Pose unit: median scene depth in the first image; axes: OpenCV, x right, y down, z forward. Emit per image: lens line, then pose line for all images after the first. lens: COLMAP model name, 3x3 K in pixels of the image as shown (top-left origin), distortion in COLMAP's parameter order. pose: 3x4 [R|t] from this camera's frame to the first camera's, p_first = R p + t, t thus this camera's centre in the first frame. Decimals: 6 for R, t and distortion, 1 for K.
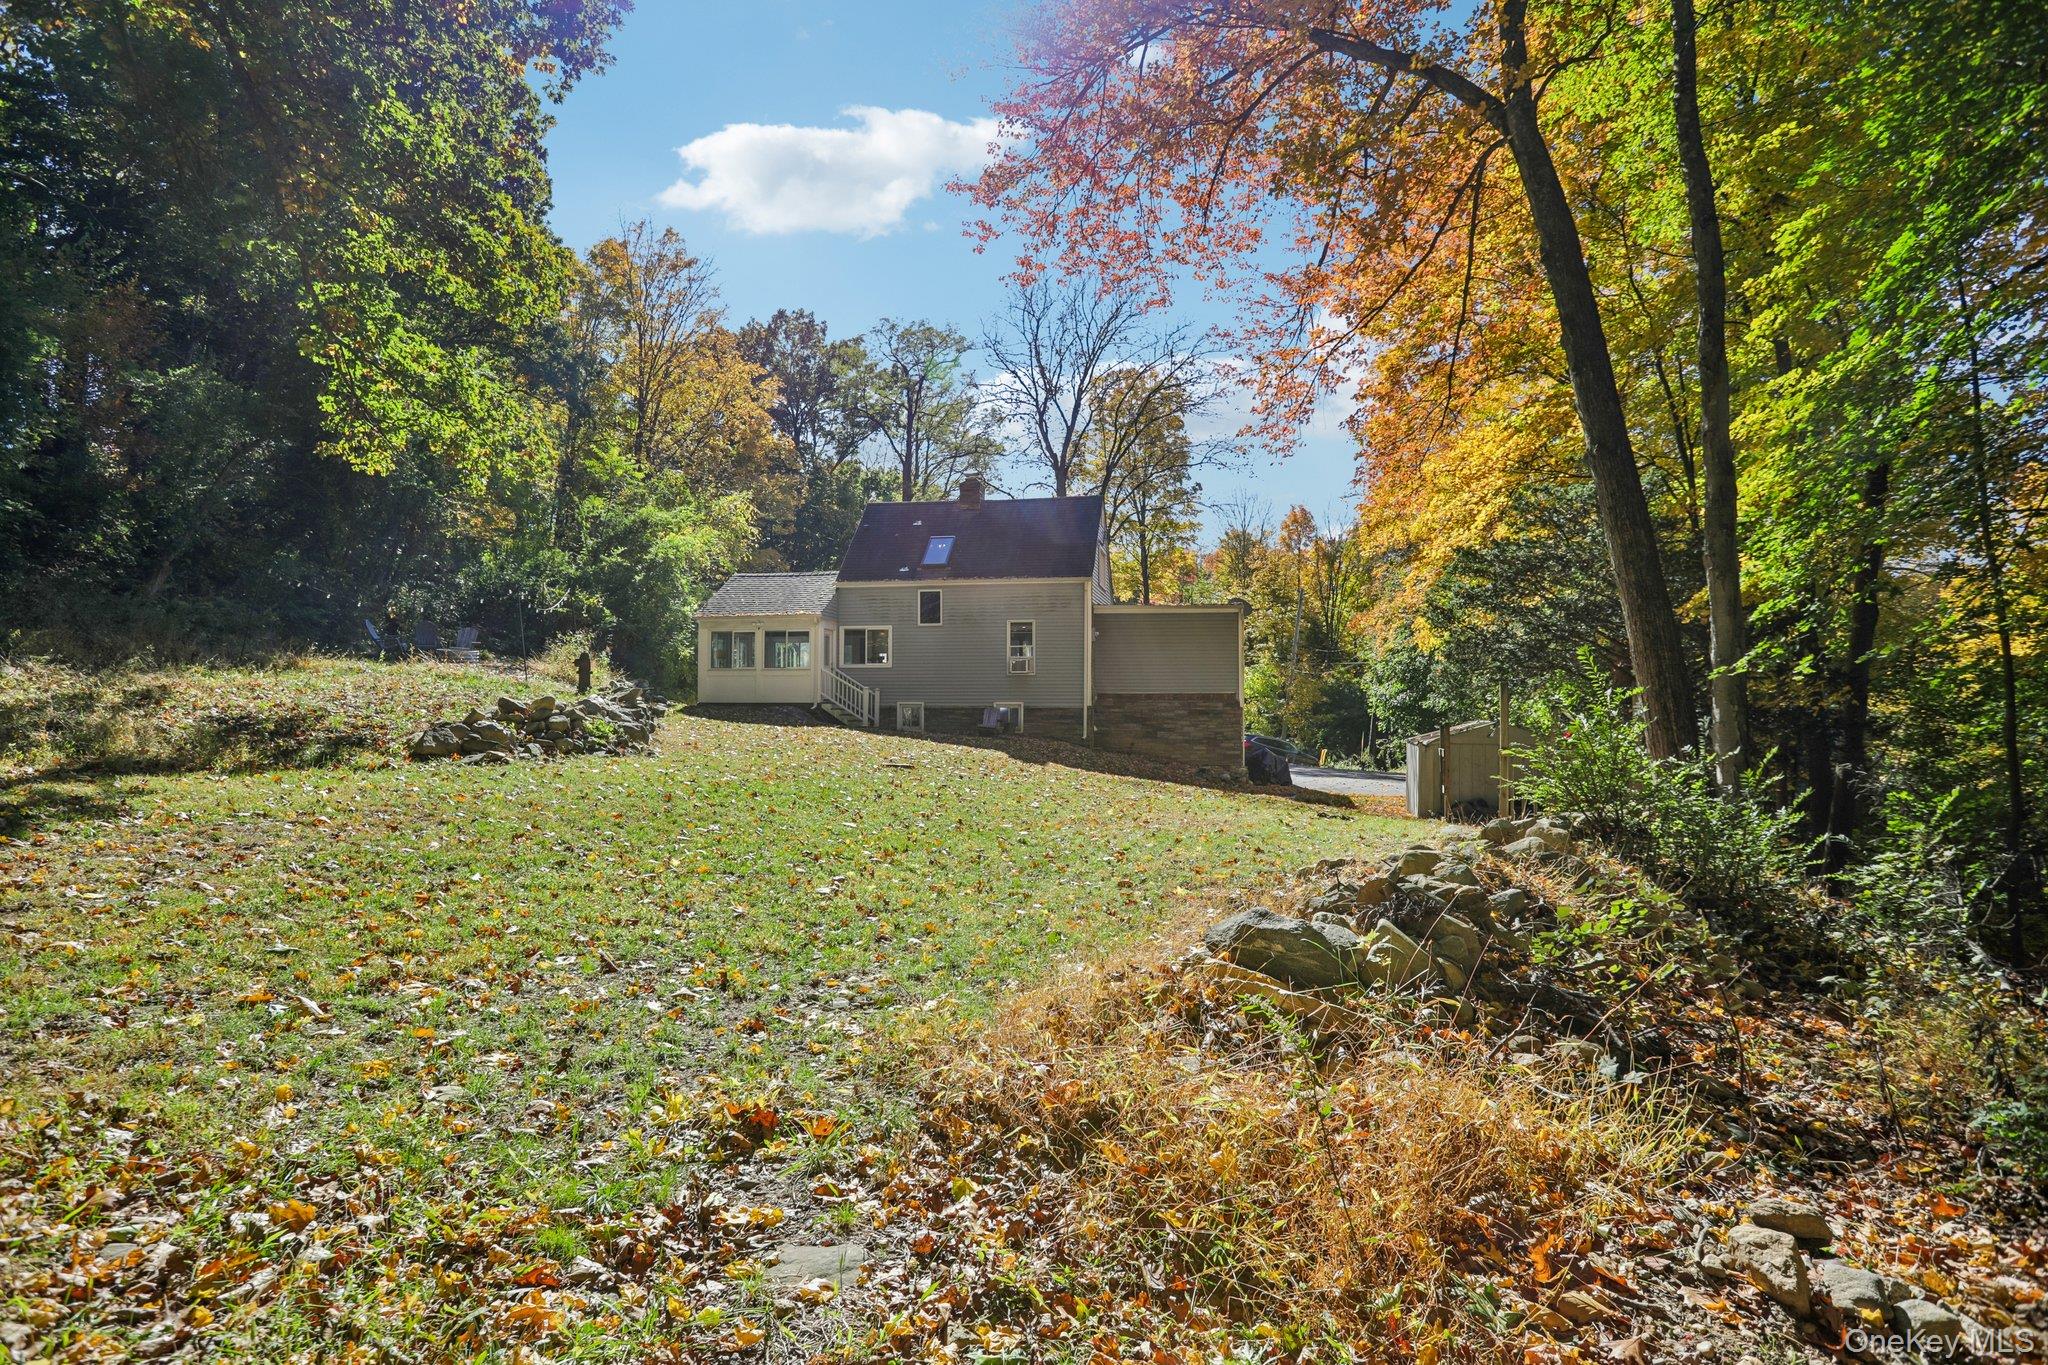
lens RADIAL K [[1039.4, 0, 1026.5], [0, 1039.4, 673.5], [0, 0, 1]] dist [-0.071906, 0.031709]
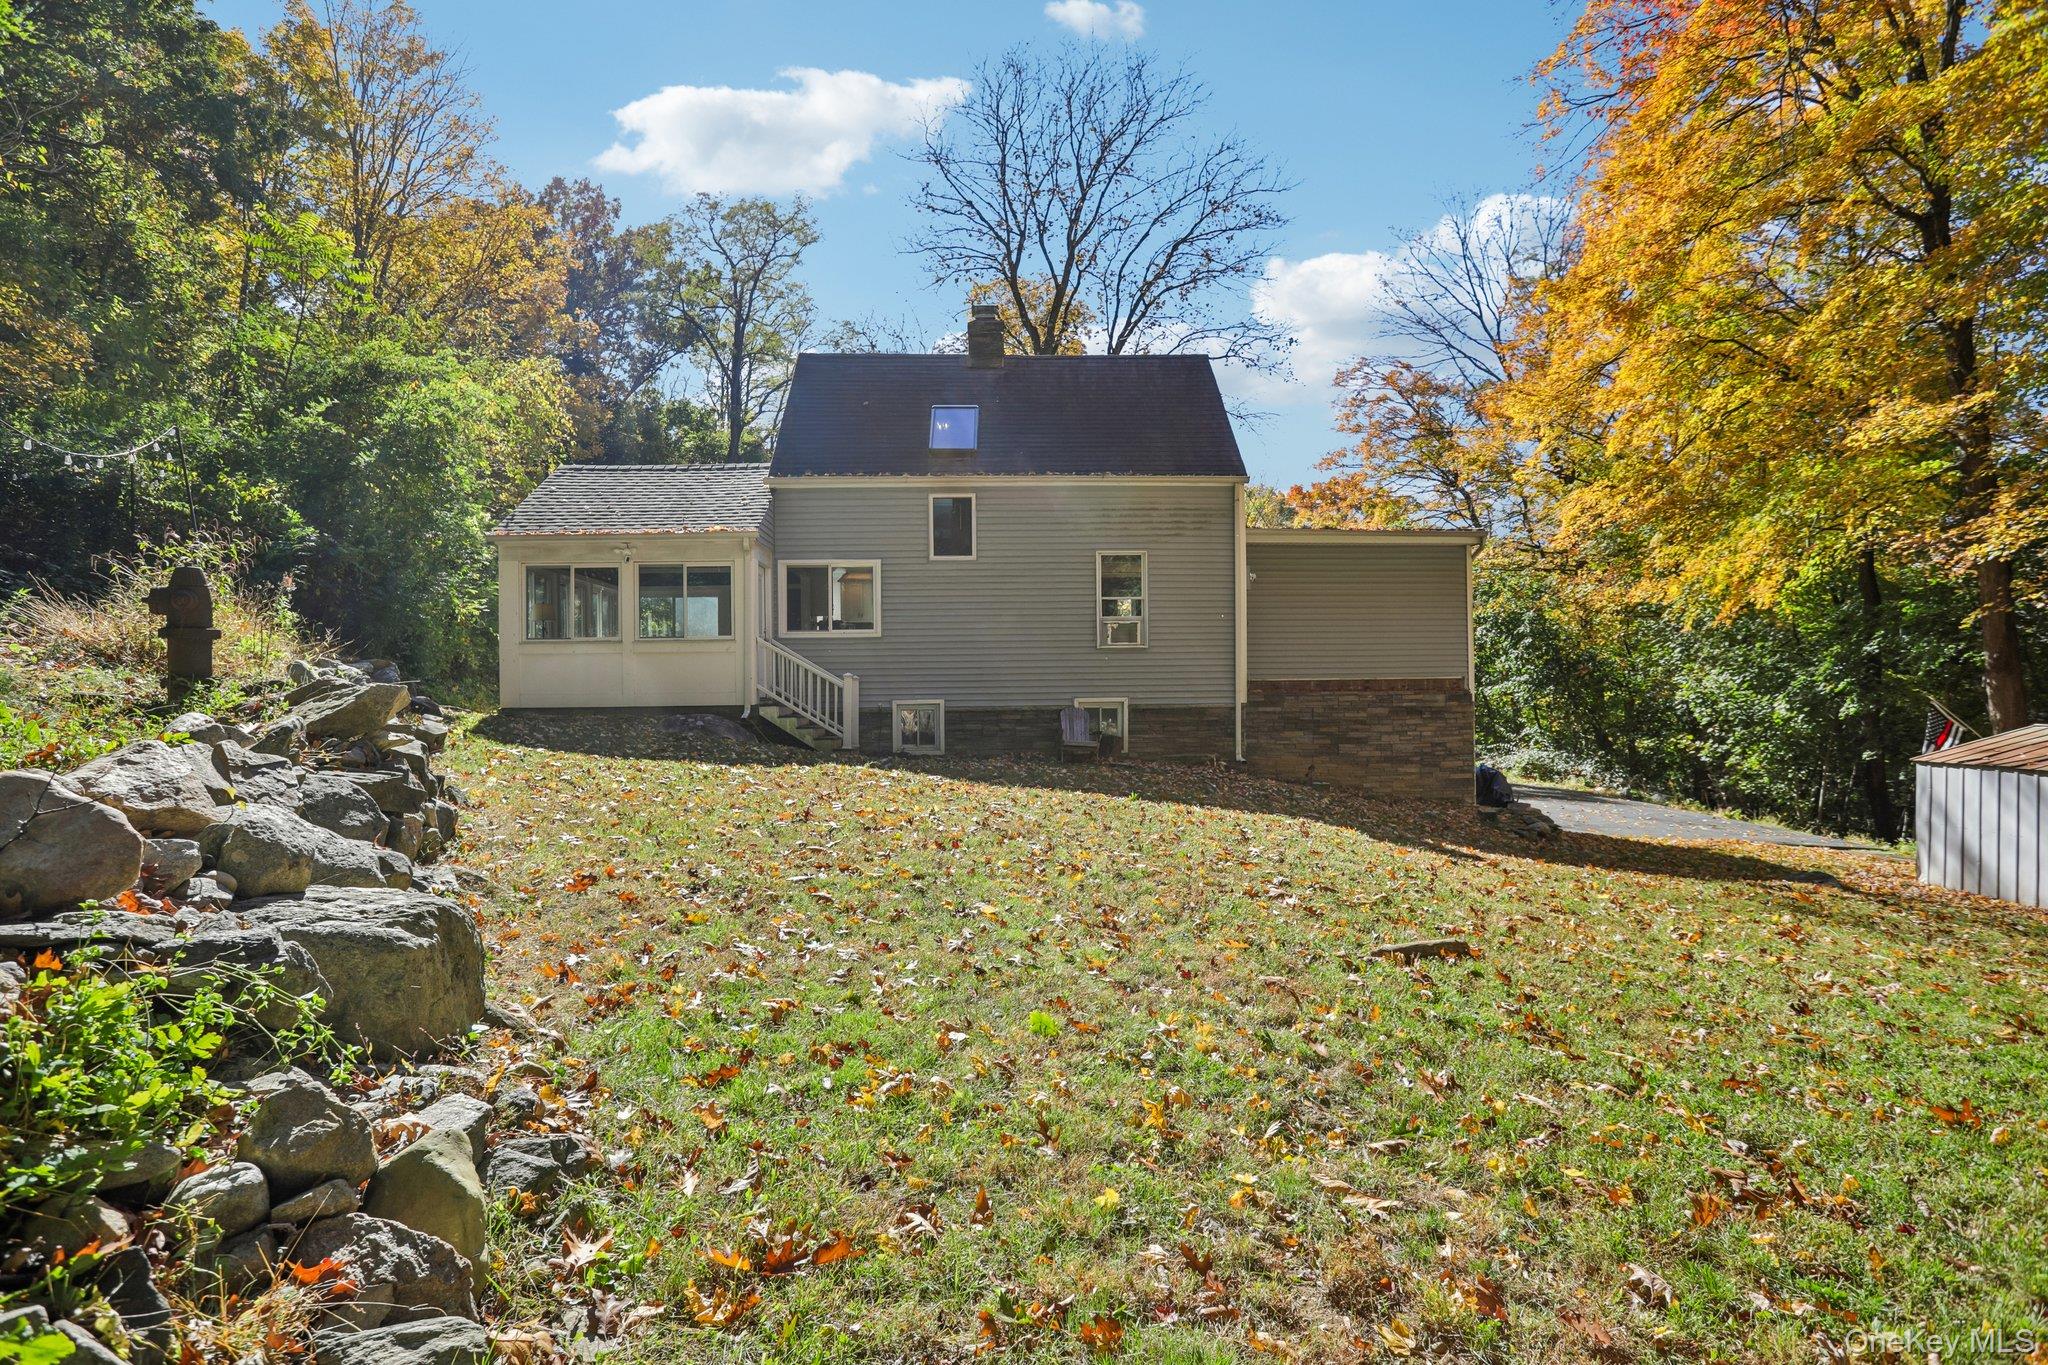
lens RADIAL K [[1047.2, 0, 1024.0], [0, 1047.2, 682.5], [0, 0, 1]] dist [-0.074824, 0.032718]
pose [[0.975876, -0.010928, 0.218052, -0.176137], [0.005849, 0.999697, 0.023922, 0.005335], [-0.218247, -0.022069, 0.975644, 0.451655]]
